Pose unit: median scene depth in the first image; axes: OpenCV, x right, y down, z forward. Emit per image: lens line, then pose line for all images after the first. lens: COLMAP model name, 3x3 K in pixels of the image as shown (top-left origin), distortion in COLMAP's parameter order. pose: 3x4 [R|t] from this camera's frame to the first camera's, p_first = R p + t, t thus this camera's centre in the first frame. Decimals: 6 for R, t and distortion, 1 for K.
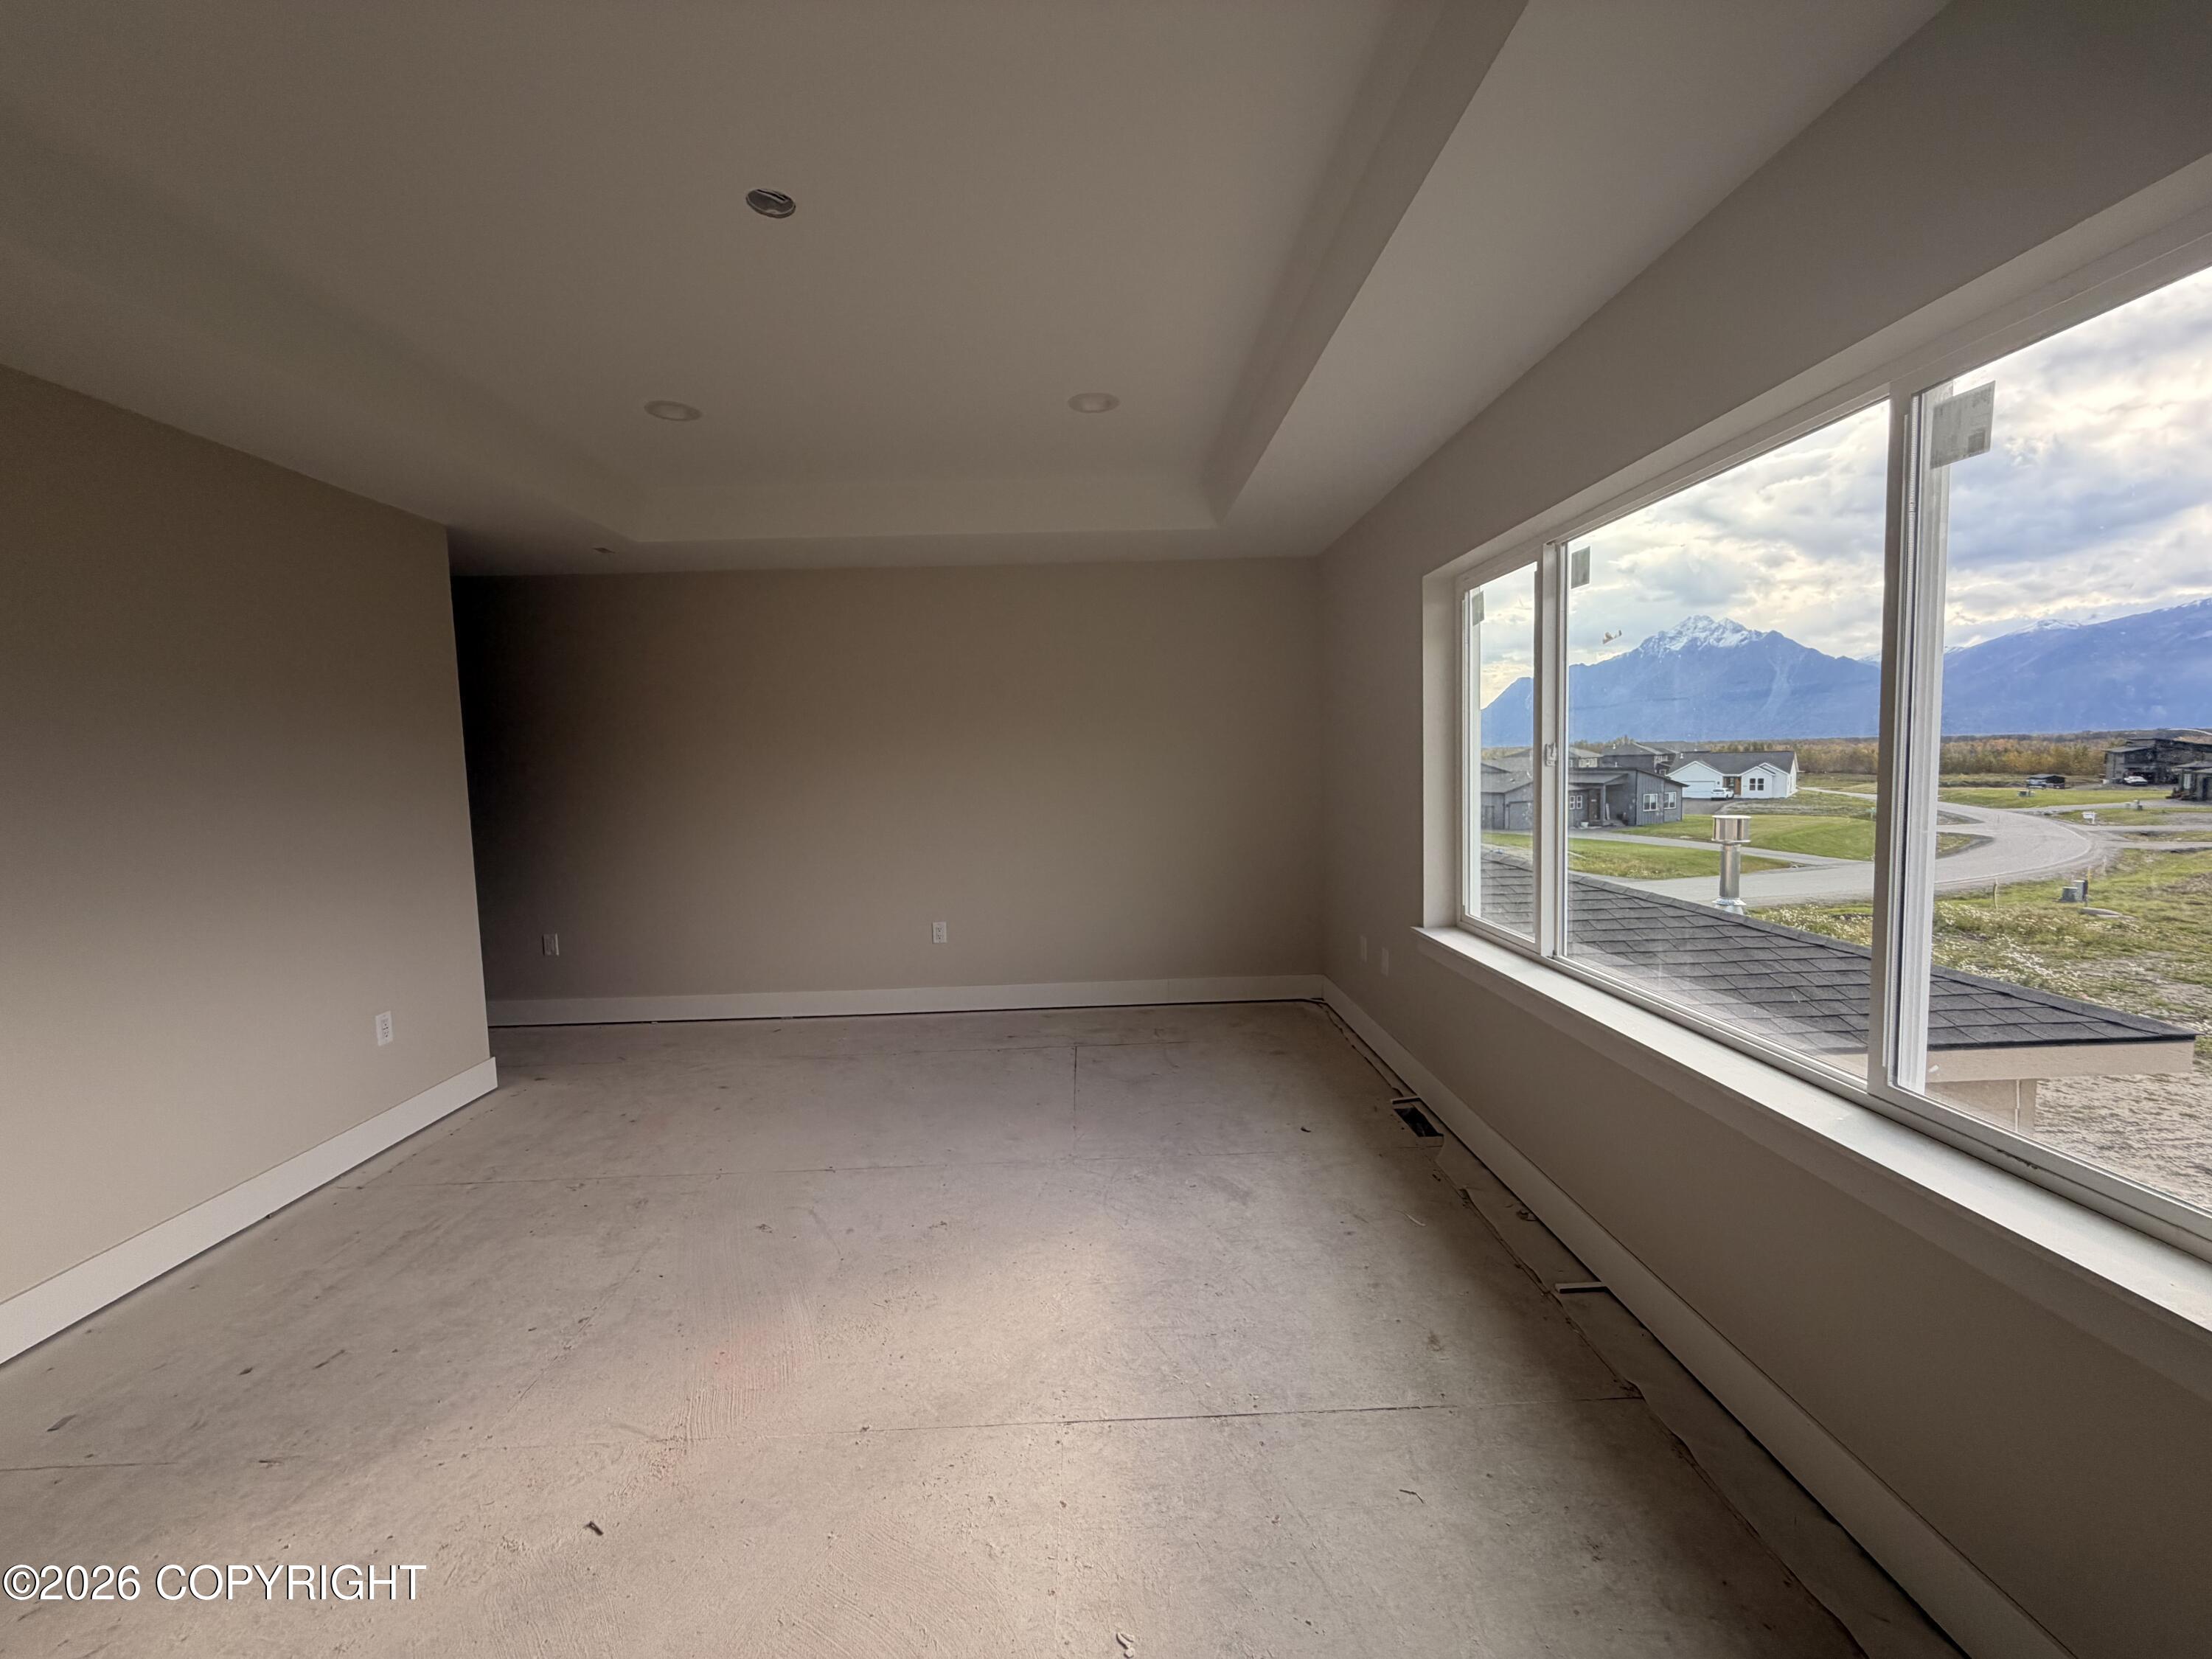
lens RADIAL K [[880.1, 0, 1106.0], [0, 880.1, 829.5], [0, 0, 1]] dist [-0.000167, -0.000275]
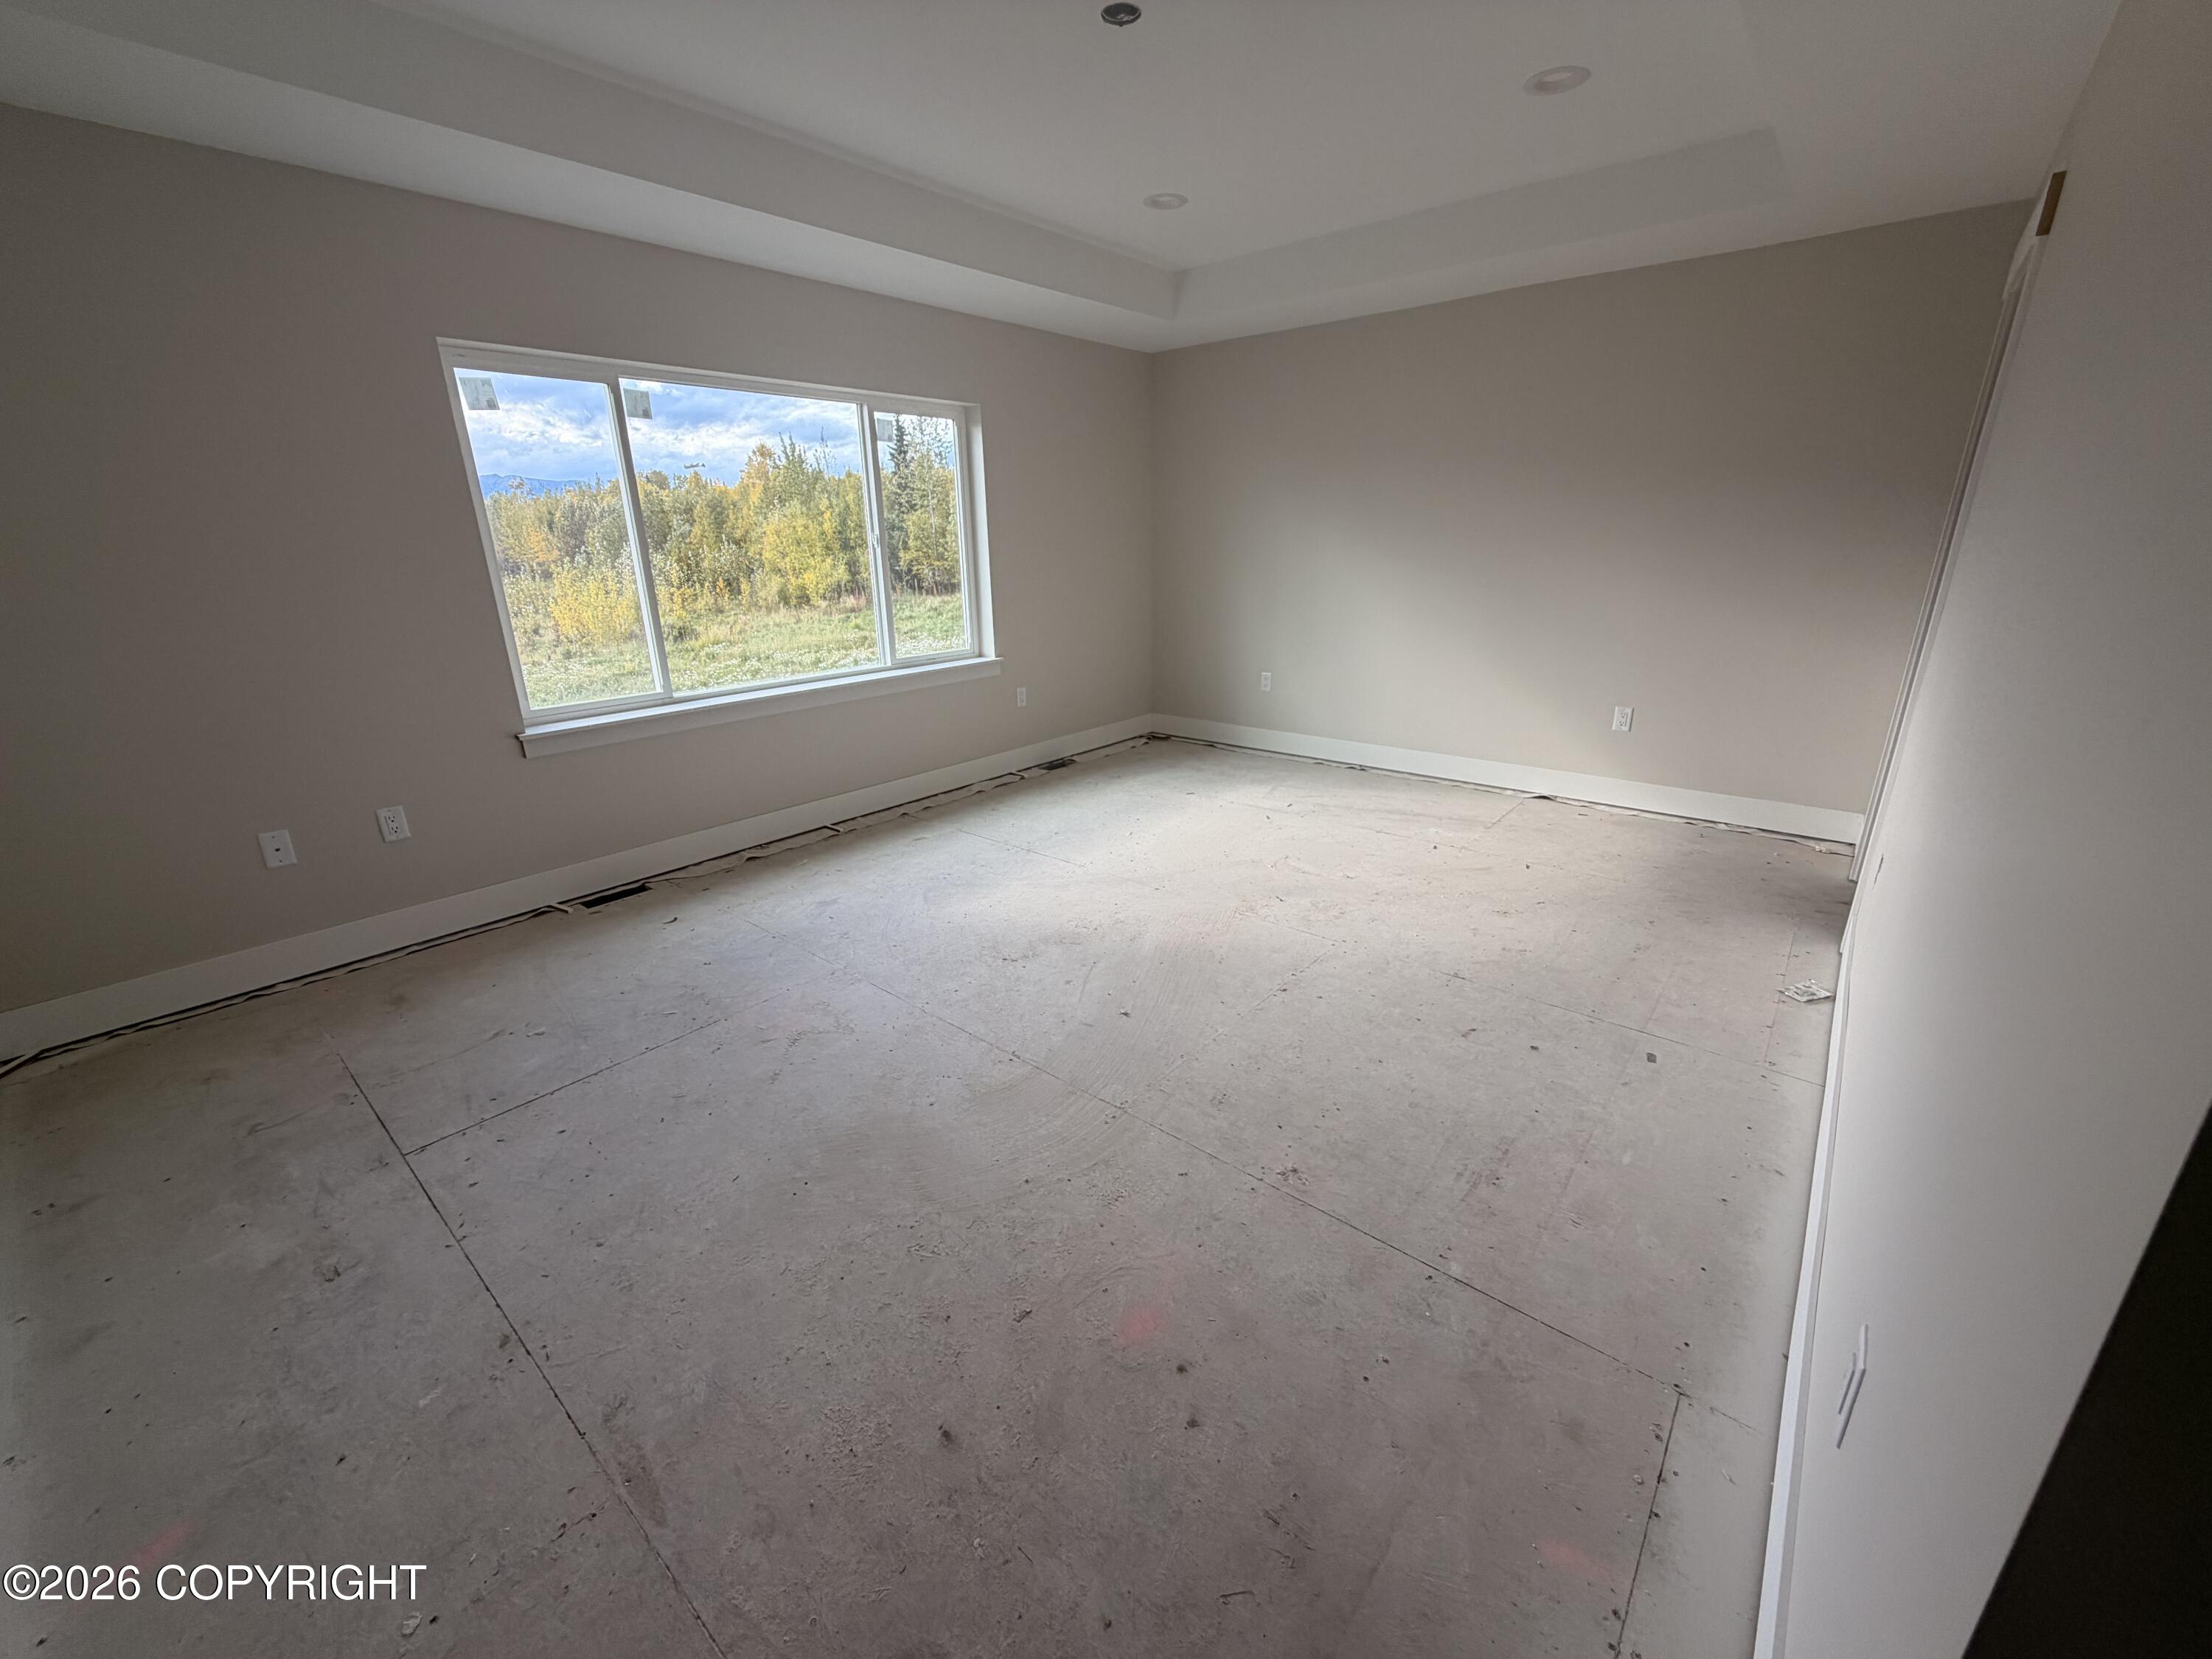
lens RADIAL K [[880.1, 0, 1106.0], [0, 880.1, 829.5], [0, 0, 1]] dist [-0.000167, -0.000275]
pose [[-0.746735, -0.173977, 0.641964, -0.561061], [0.091092, 0.929338, 0.357816, -0.058423], [-0.658854, 0.325672, -0.678122, 0.930565]]
